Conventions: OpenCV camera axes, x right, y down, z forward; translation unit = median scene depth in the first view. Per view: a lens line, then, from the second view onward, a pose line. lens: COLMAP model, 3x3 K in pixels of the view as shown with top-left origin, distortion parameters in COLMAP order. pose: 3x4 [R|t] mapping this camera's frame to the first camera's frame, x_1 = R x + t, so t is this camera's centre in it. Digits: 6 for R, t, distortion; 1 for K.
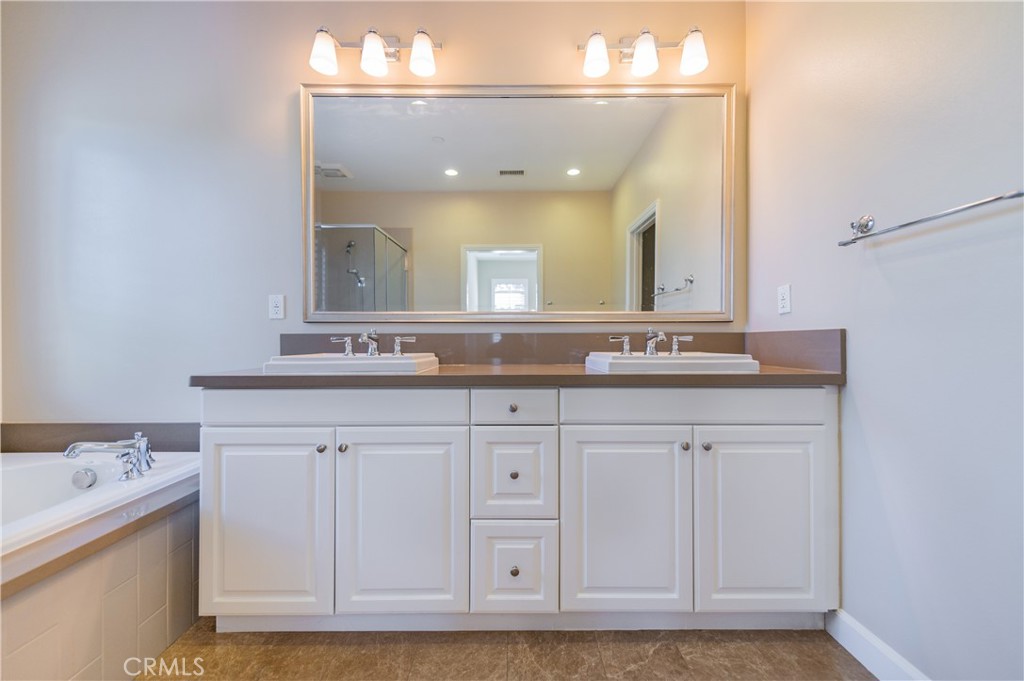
lens RADIAL K [[402.4, 0, 513.1], [0, 402.4, 344.3], [0, 0, 1]] dist [0.010910, -0.002655]
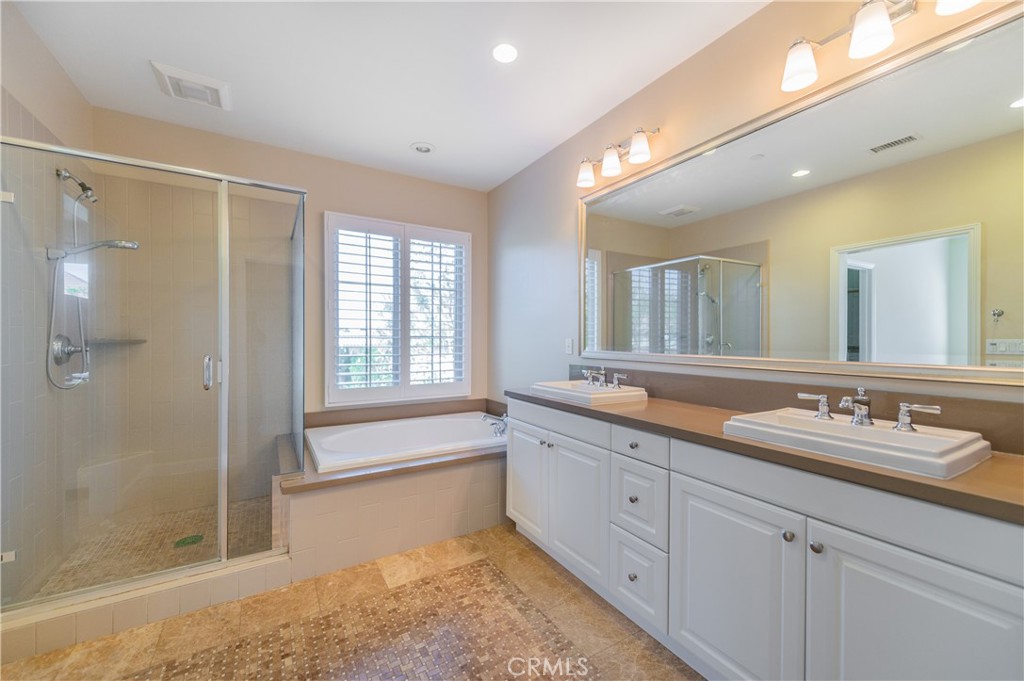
lens RADIAL K [[402.4, 0, 516.0], [0, 402.4, 346.0], [0, 0, 1]] dist [0.010910, -0.002655]
pose [[0.515948, 0.020875, -0.856365, 0.849377], [-0.015956, 0.999764, 0.014757, -0.155071], [0.856471, 0.006050, 0.516159, 0.050414]]
